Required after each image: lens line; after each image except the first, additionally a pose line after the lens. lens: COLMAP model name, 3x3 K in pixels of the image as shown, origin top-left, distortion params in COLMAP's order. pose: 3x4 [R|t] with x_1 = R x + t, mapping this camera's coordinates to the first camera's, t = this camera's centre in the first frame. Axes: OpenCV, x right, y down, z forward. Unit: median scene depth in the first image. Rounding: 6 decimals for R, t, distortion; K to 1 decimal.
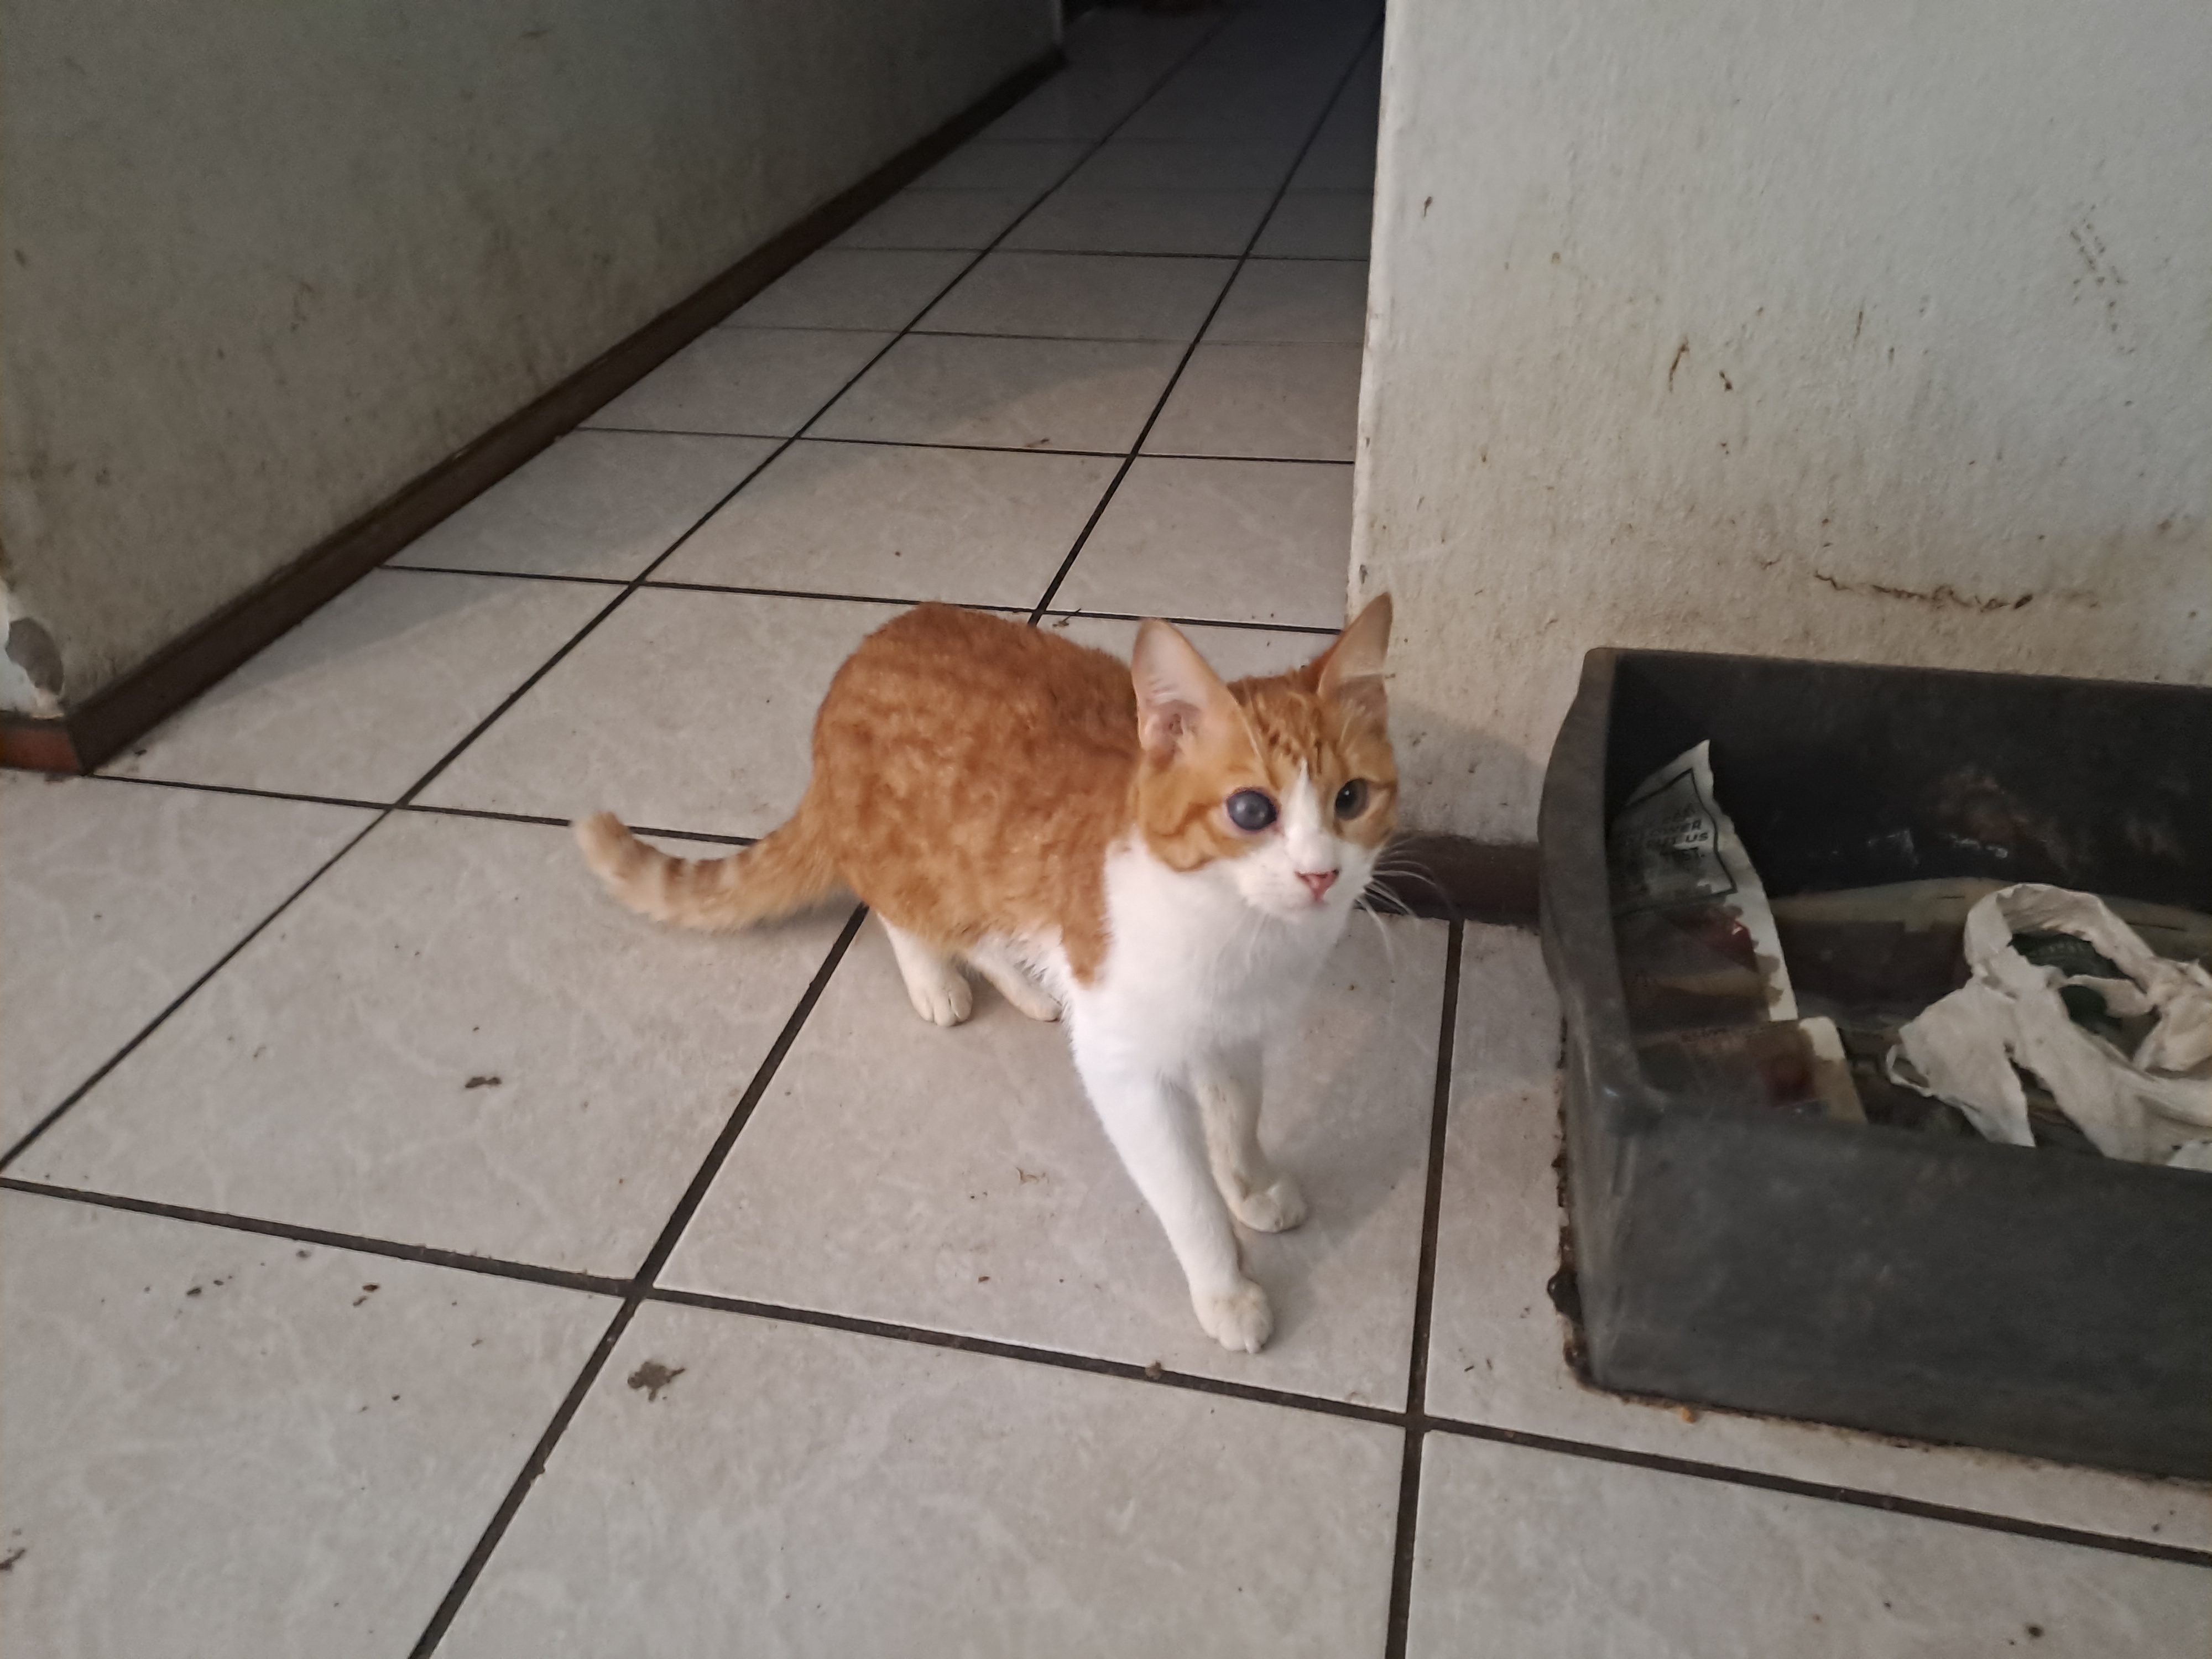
lens RADIAL K [[1638.4, 0, 1096.4], [0, 1638.4, 825.4], [0, 0, 1]] dist [0.113157, -0.177860]
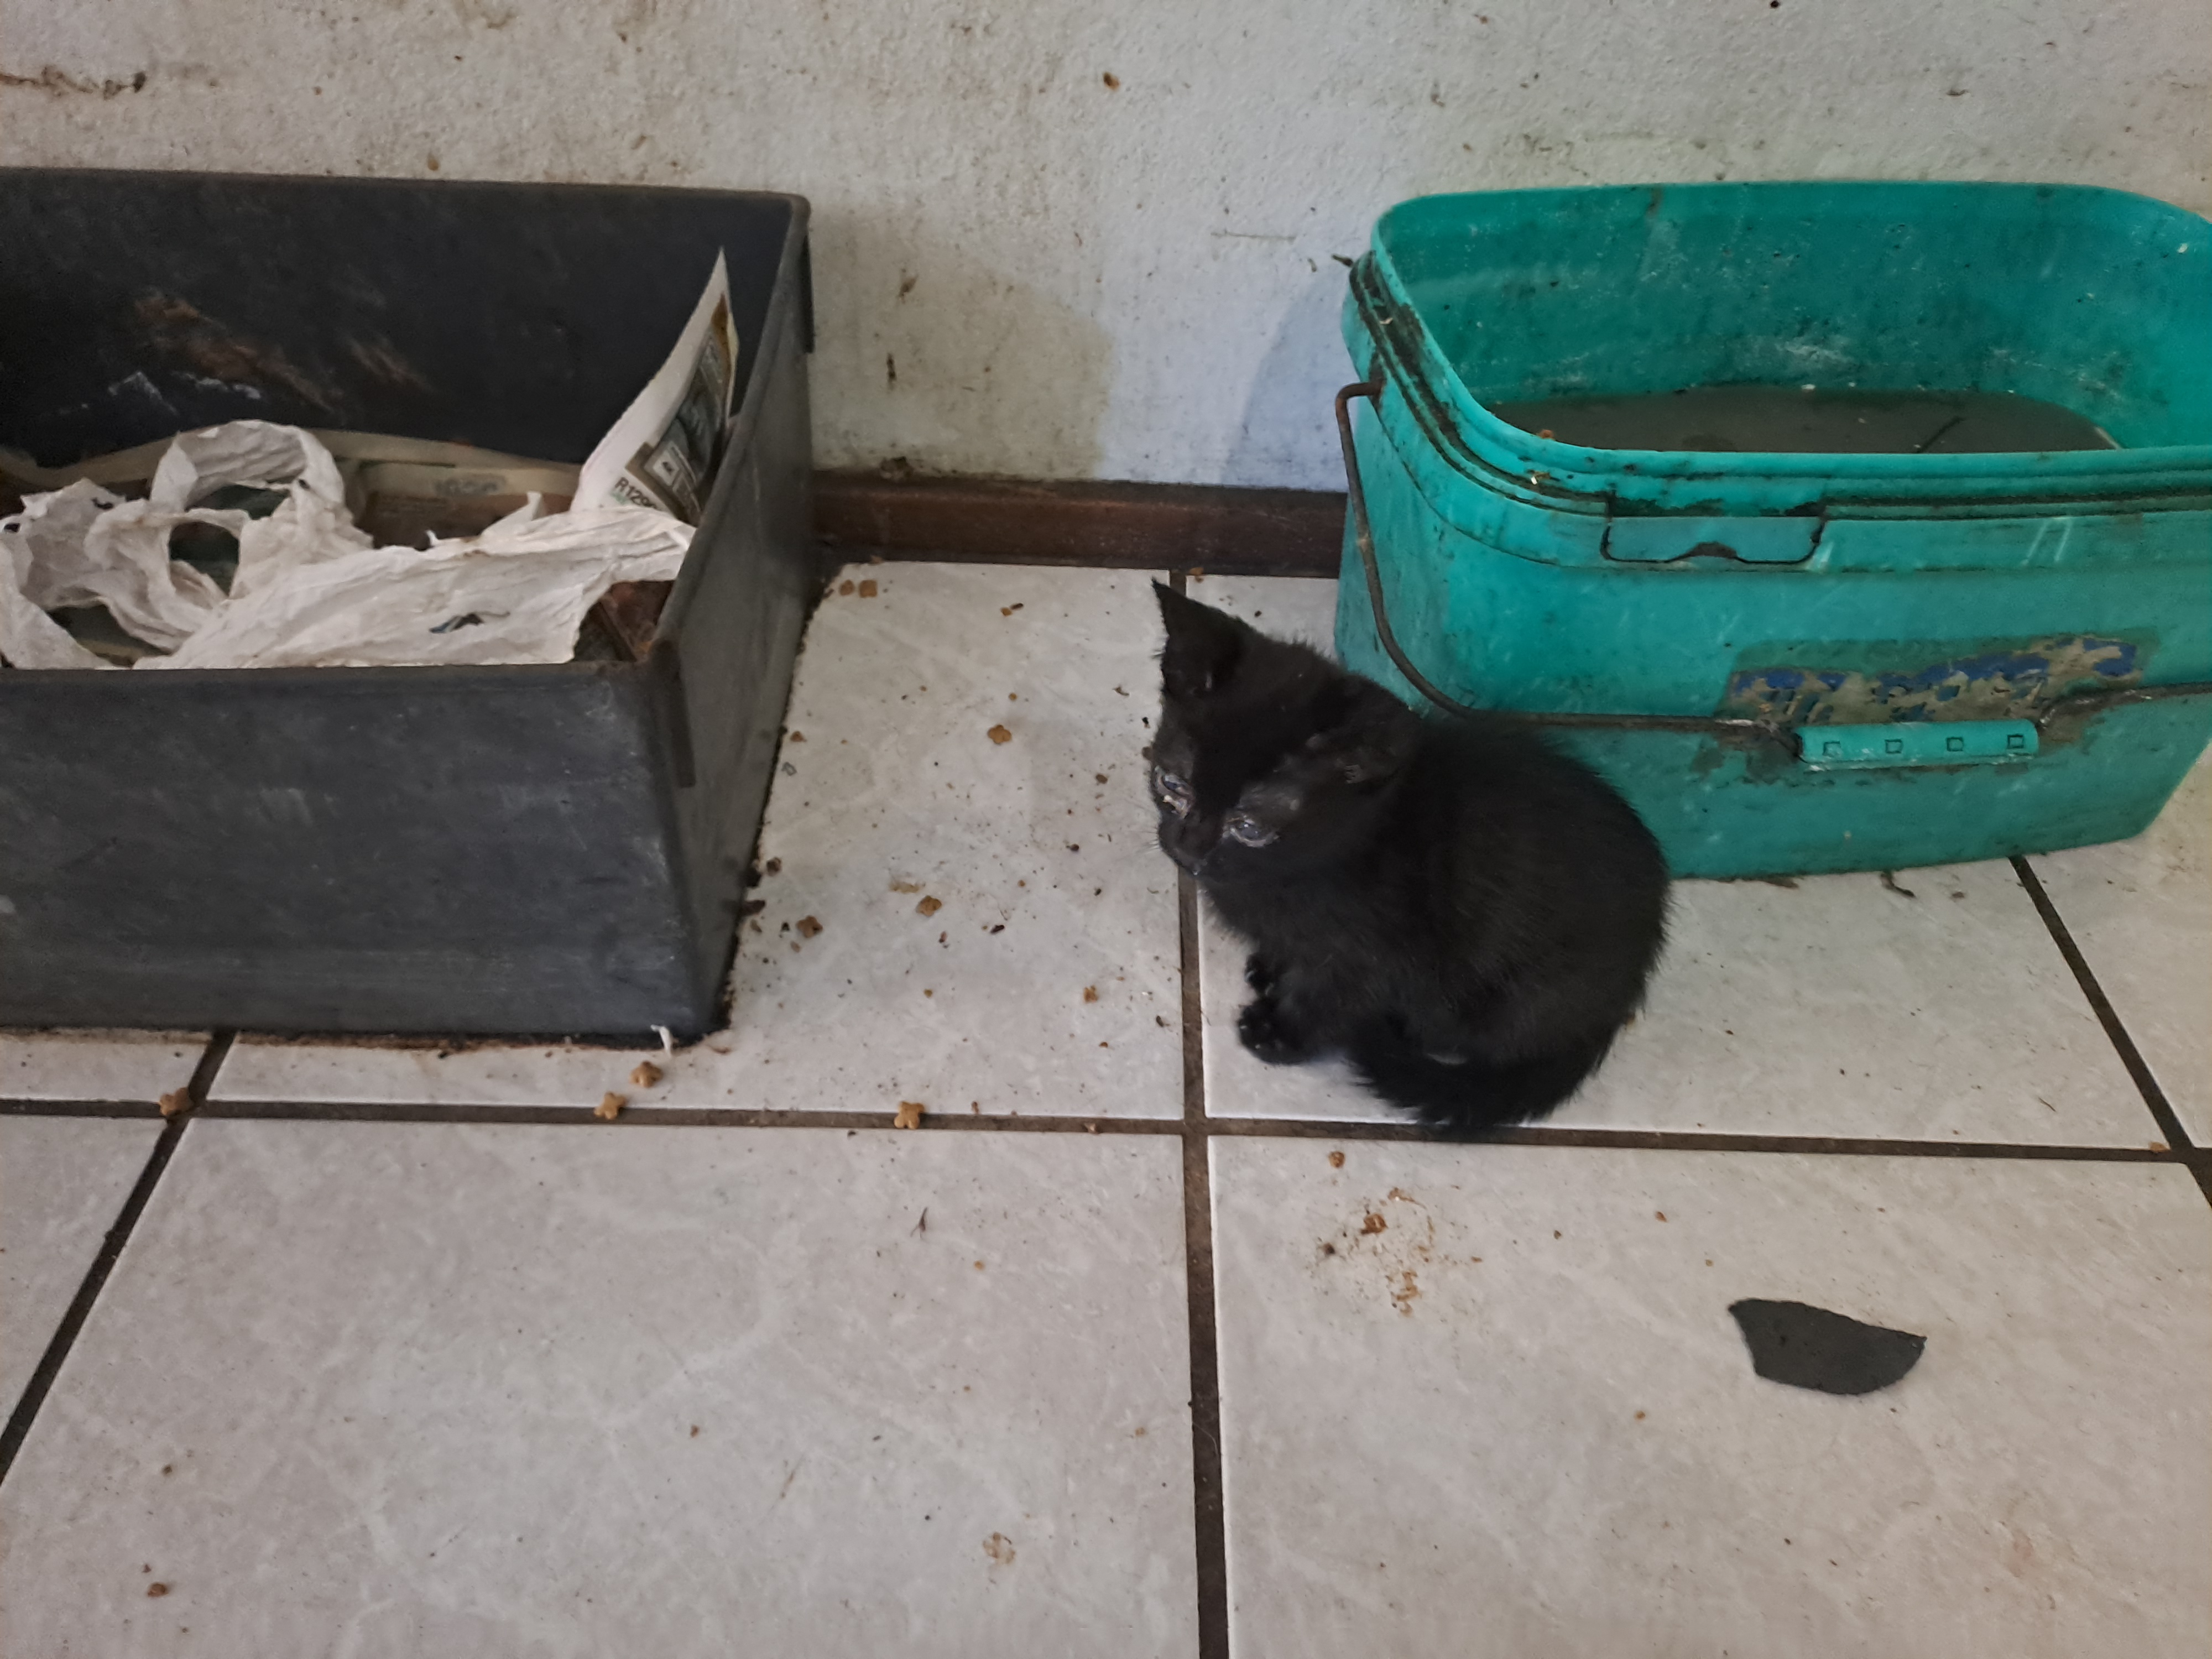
lens RADIAL K [[1599.0, 0, 1106.0], [0, 1599.0, 829.5], [0, 0, 1]] dist [-0.006832, -0.010650]
pose [[0.971240, -0.104771, 0.213813, 0.832468], [0.069821, 0.983831, 0.164931, 0.147705], [-0.227636, -0.145259, 0.962851, 0.036828]]
